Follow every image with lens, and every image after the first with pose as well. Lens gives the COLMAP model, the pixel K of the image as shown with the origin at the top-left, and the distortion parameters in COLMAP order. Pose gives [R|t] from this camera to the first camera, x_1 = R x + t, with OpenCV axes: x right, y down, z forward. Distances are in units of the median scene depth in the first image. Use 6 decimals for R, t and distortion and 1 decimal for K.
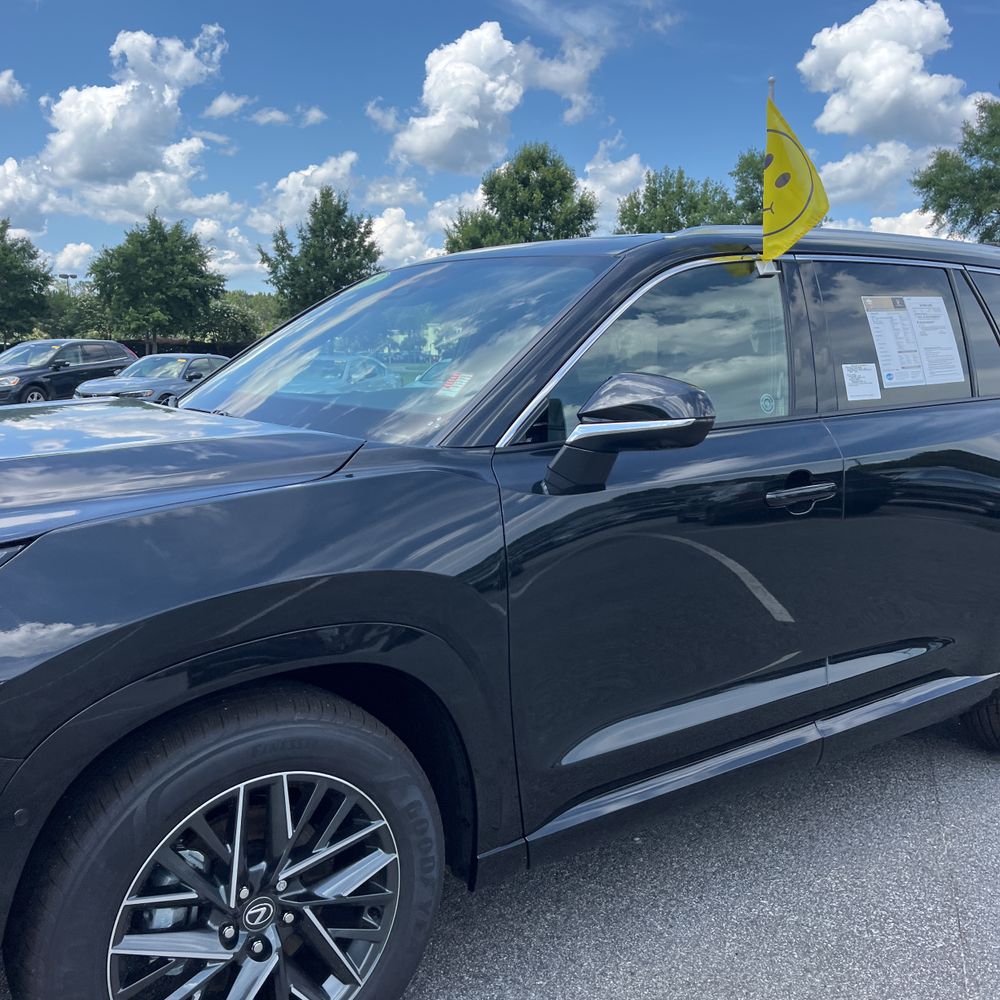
lens RADIAL K [[1035.2, 0, 496.8], [0, 1035.2, 490.1], [0, 0, 1]] dist [0.024925, 0.000000]
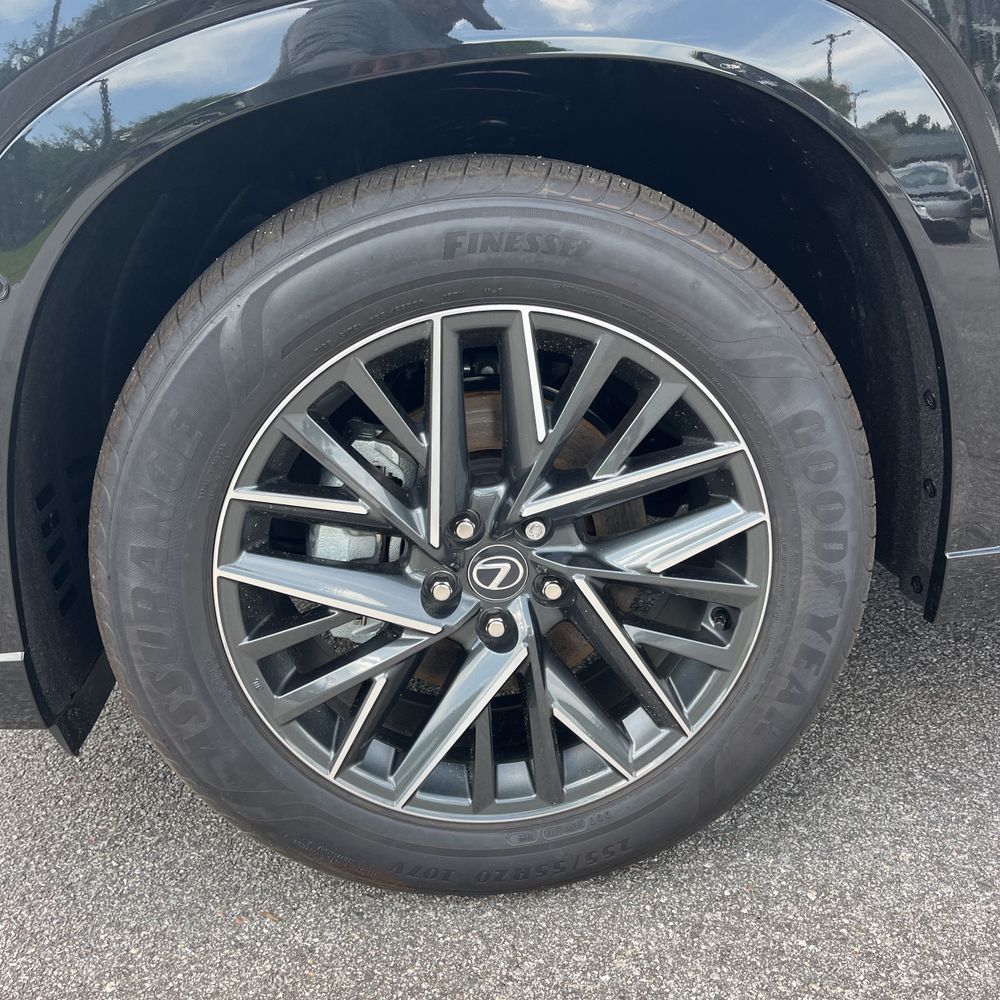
lens RADIAL K [[1035.2, 0, 494.5], [0, 1035.2, 499.3], [0, 0, 1]] dist [0.024925, 0.000000]
pose [[0.862464, 0.105796, -0.494938, 0.042671], [-0.002135, 0.978660, 0.205476, 0.251496], [0.506114, -0.176159, 0.844284, 0.529686]]
